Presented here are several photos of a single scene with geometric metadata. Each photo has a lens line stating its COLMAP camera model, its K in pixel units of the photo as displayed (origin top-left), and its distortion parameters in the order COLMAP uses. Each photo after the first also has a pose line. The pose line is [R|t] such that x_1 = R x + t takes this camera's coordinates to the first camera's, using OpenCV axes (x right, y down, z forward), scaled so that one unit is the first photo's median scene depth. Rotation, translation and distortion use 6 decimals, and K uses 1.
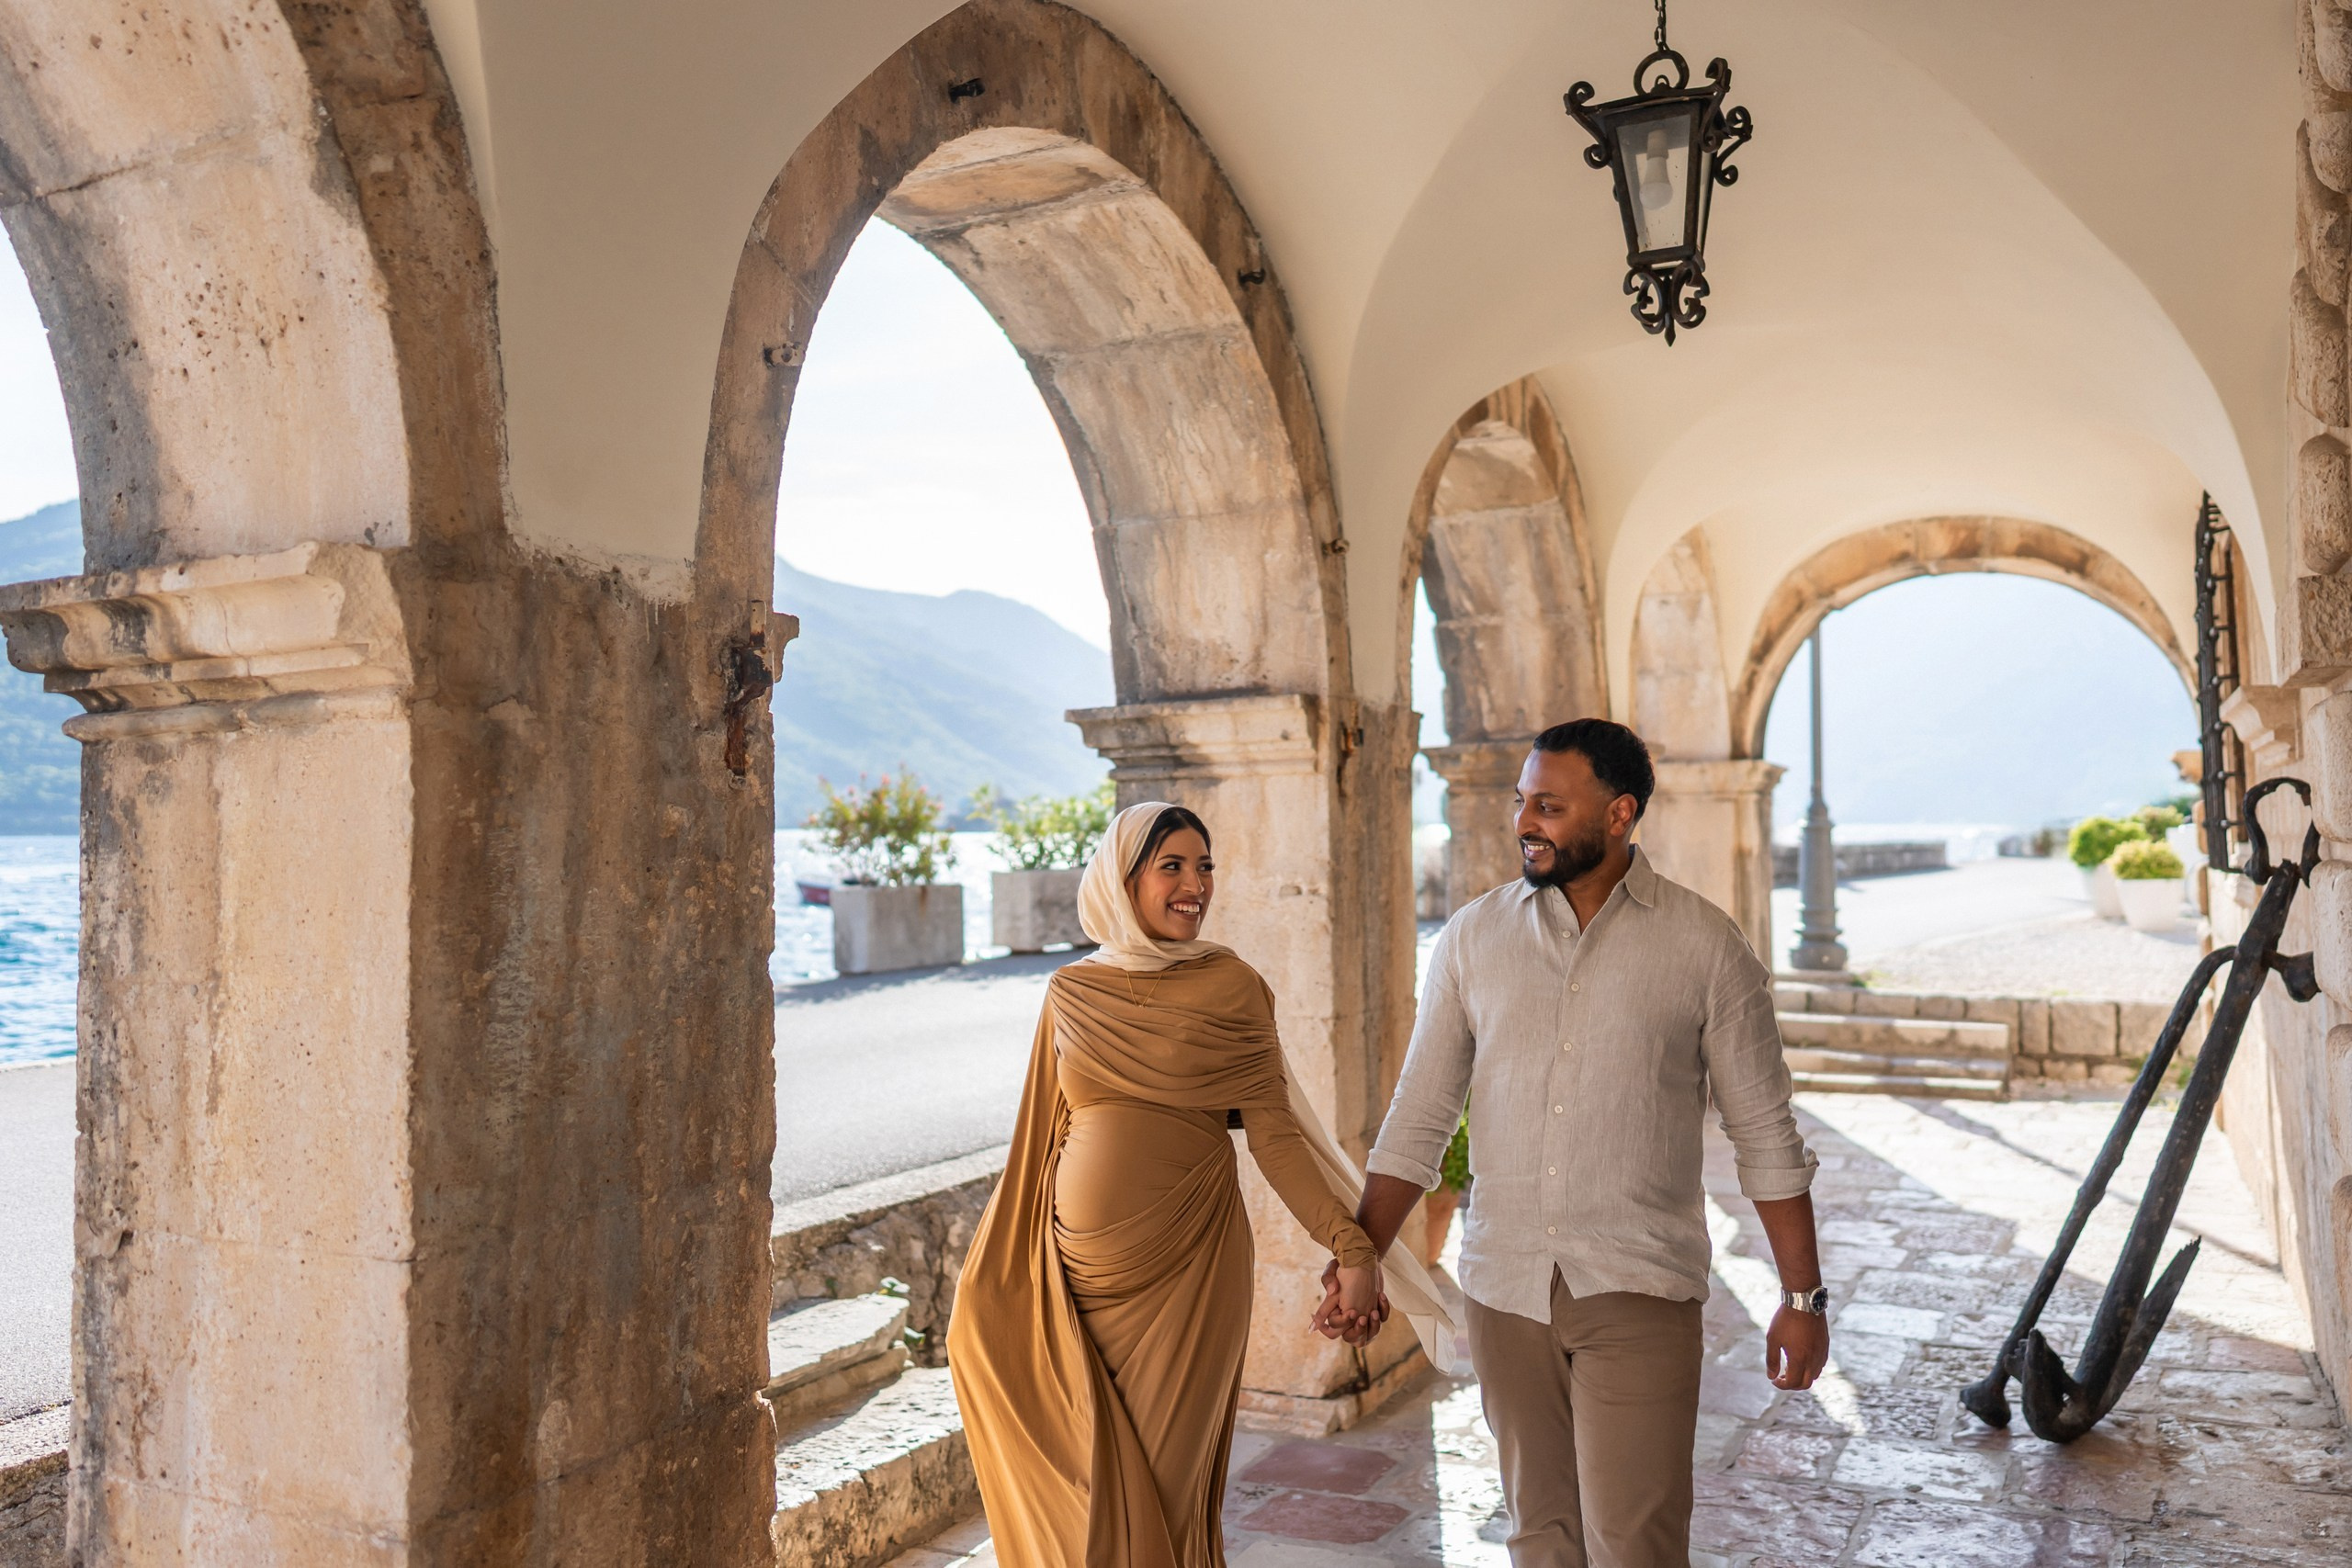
lens RADIAL K [[1724.2, 0, 1228.7], [0, 1724.2, 728.3], [0, 0, 1]] dist [-0.004223, 0.000318]
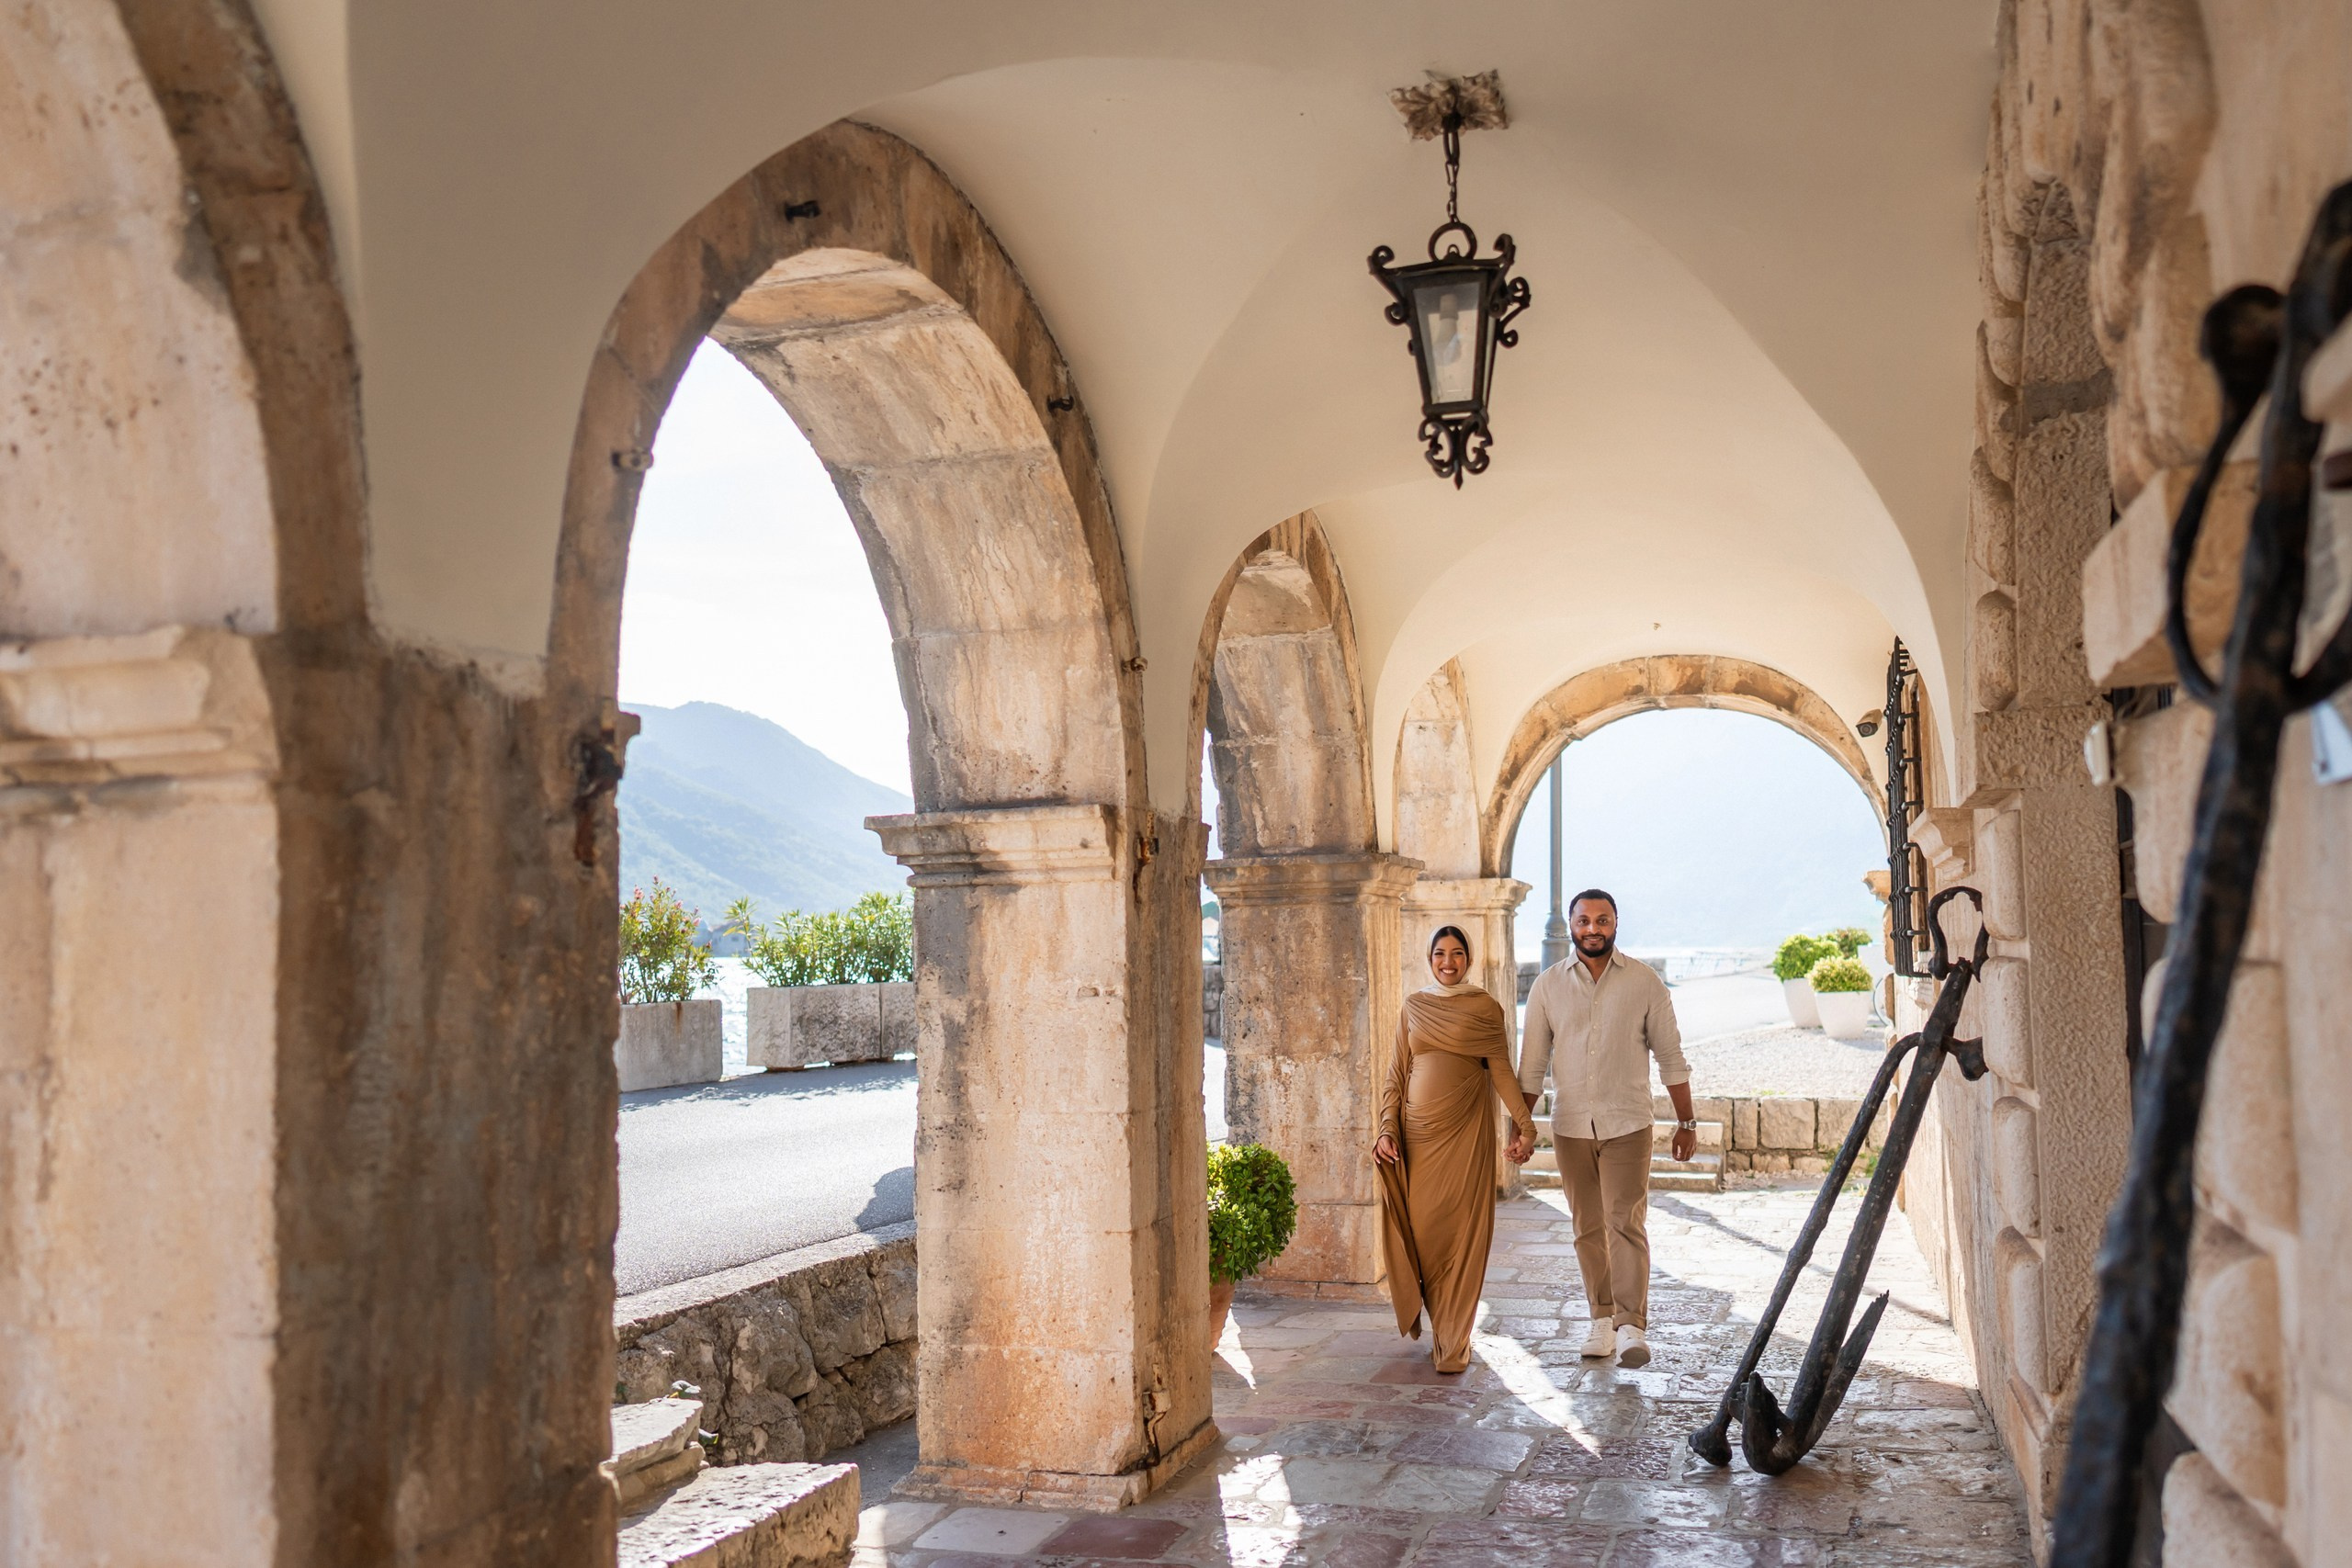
lens RADIAL K [[1724.2, 0, 1294.6], [0, 1724.2, 856.6], [0, 0, 1]] dist [-0.004223, 0.000318]
pose [[0.983171, 0.008512, 0.182490, -0.032560], [-0.009075, 0.999956, 0.002247, 0.008513], [-0.182463, -0.003865, 0.983205, -0.049154]]
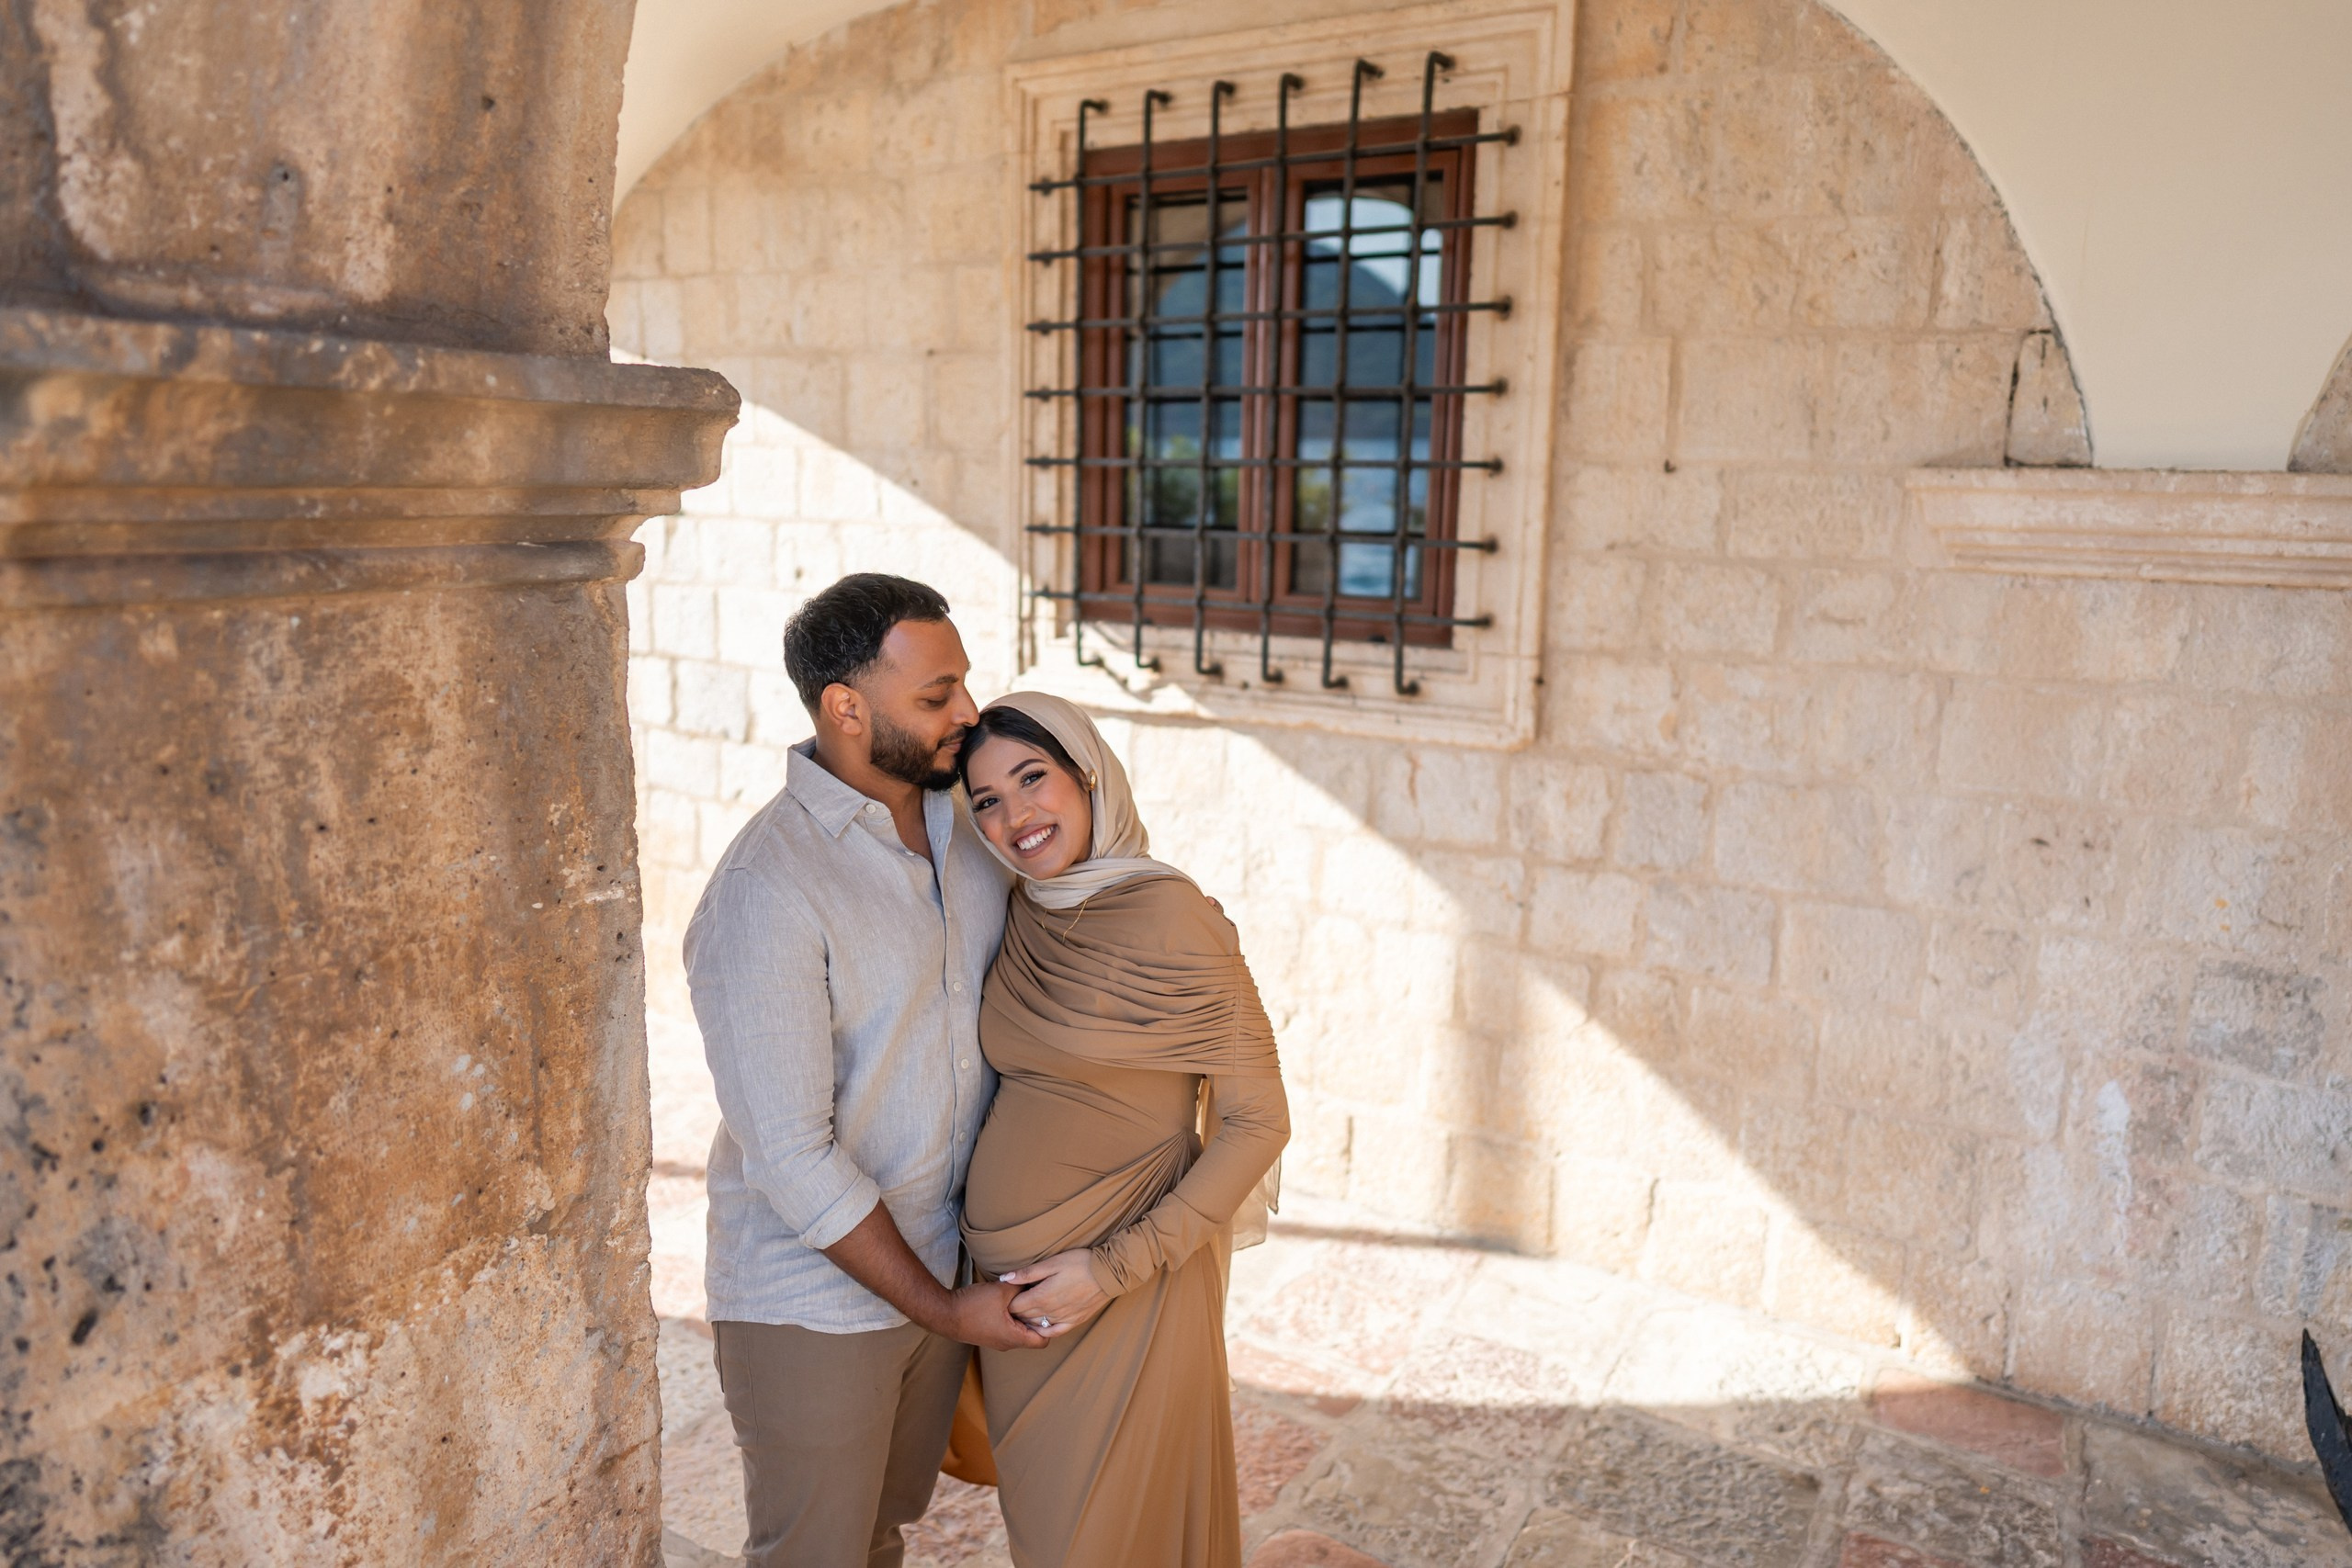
lens RADIAL K [[1576.9, 0, 1172.8], [0, 1576.9, 782.4], [0, 0, 1]] dist [-0.004482, 0.004646]
pose [[0.062474, -0.173388, 0.982870, -0.017447], [-0.092583, 0.979541, 0.178685, 0.025210], [-0.993743, -0.102160, 0.045143, 1.390950]]
